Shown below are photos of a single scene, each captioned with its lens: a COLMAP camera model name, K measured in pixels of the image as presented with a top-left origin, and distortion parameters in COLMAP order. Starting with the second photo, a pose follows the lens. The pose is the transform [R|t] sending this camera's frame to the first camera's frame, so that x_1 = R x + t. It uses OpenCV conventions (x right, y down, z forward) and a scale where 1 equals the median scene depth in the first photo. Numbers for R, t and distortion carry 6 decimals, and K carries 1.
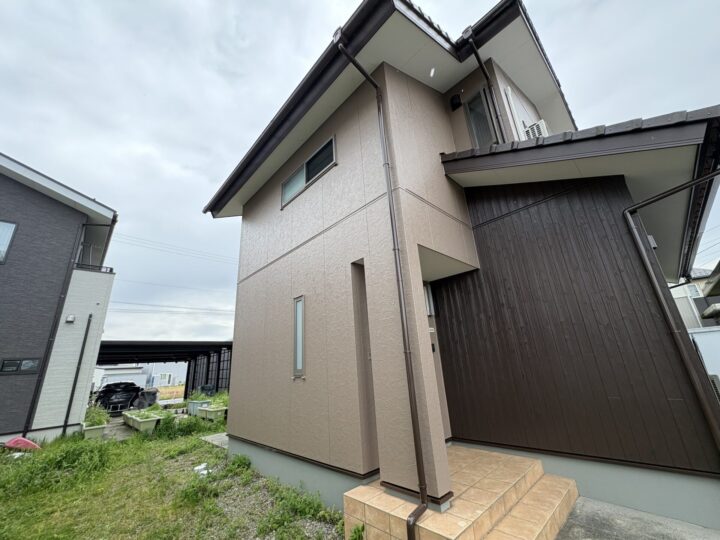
lens RADIAL K [[284.3, 0, 360.0], [0, 284.3, 270.0], [0, 0, 1]] dist [-0.001506, -0.000101]
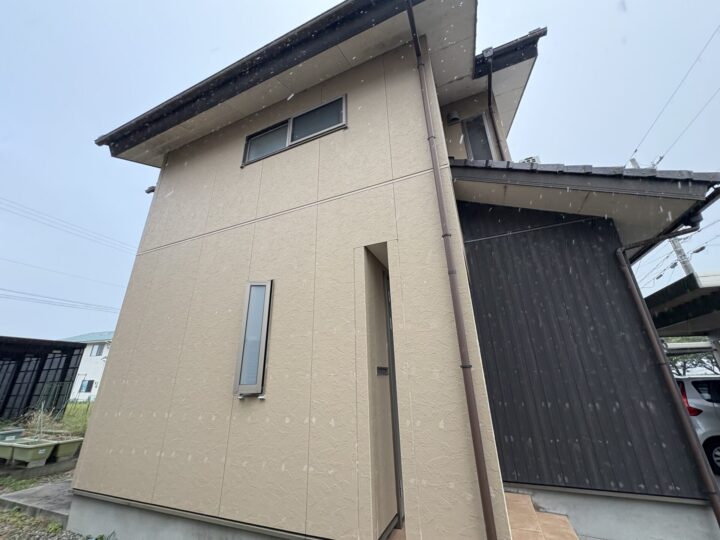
lens RADIAL K [[284.3, 0, 360.0], [0, 284.3, 270.0], [0, 0, 1]] dist [-0.001506, -0.000101]
pose [[0.918200, 0.182541, 0.351551, -0.251551], [-0.158120, 0.982621, -0.097234, 0.096680], [-0.363190, 0.033693, 0.931106, 0.243518]]
